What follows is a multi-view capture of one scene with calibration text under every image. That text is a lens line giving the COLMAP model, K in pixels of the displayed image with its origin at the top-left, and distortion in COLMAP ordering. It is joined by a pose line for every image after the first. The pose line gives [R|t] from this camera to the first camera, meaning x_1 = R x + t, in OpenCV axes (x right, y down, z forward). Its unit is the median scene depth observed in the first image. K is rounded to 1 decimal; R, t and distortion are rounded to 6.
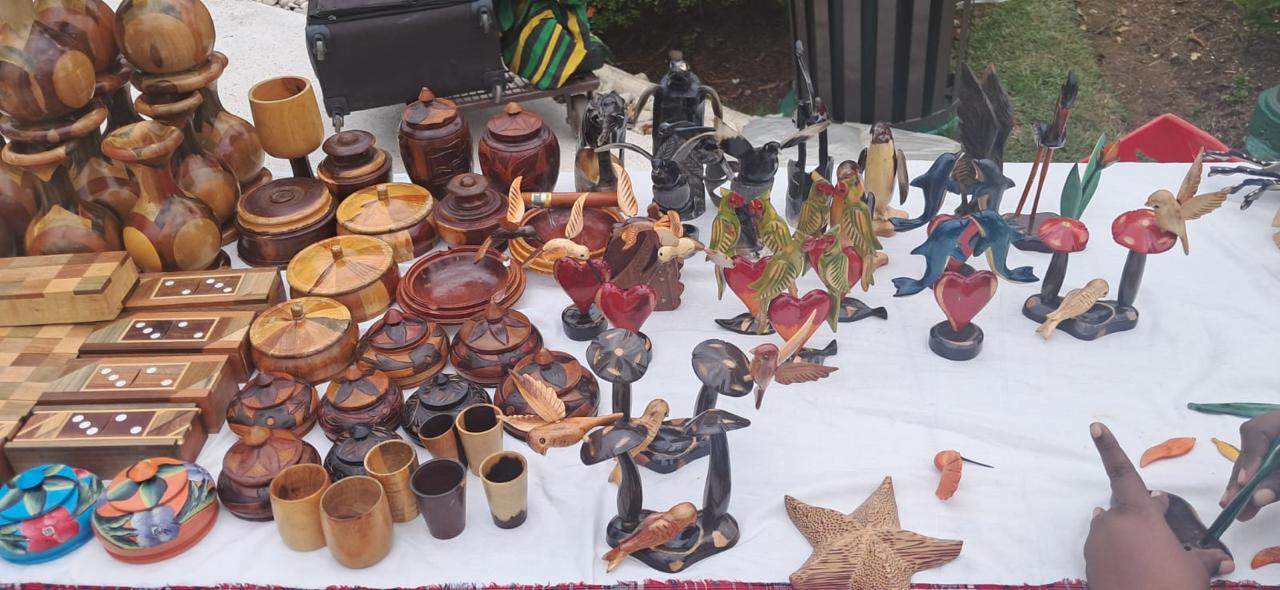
lens RADIAL K [[1005.5, 0, 640.0], [0, 1005.5, 295.0], [0, 0, 1]] dist [0.036829, -0.065815]
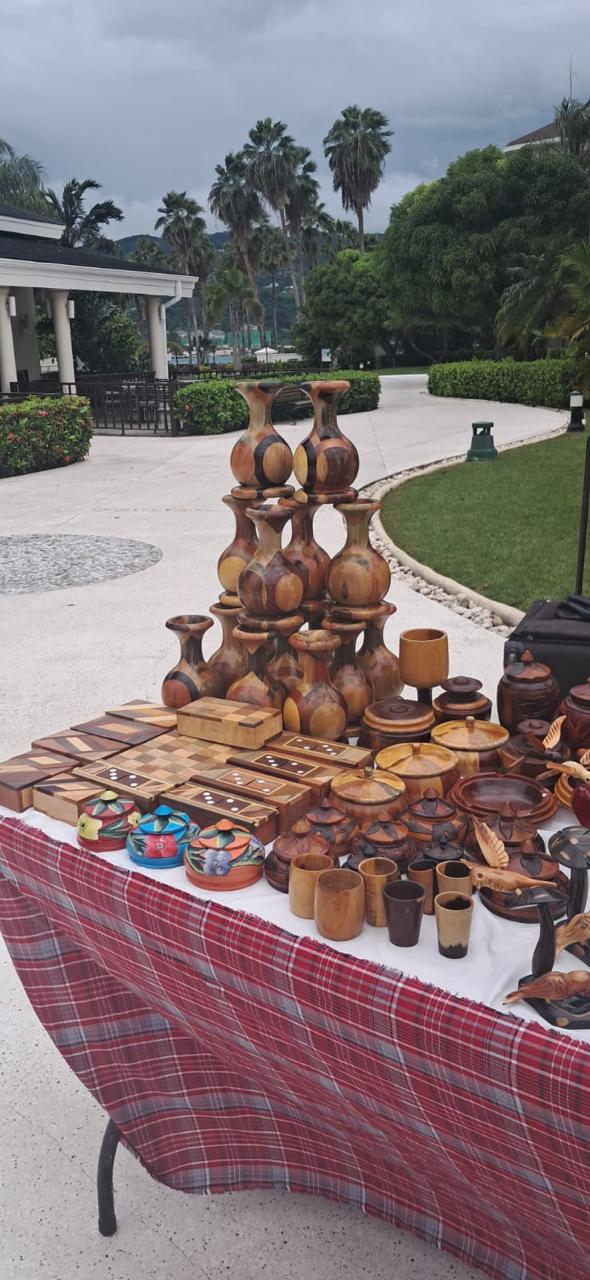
lens RADIAL K [[1005.5, 0, 295.0], [0, 1005.5, 640.0], [0, 0, 1]] dist [0.036829, -0.065815]
pose [[0.821689, 0.158557, -0.547436, 0.271595], [-0.323688, 0.920407, -0.219266, 0.174436], [0.469098, 0.357367, 0.807611, -0.165740]]
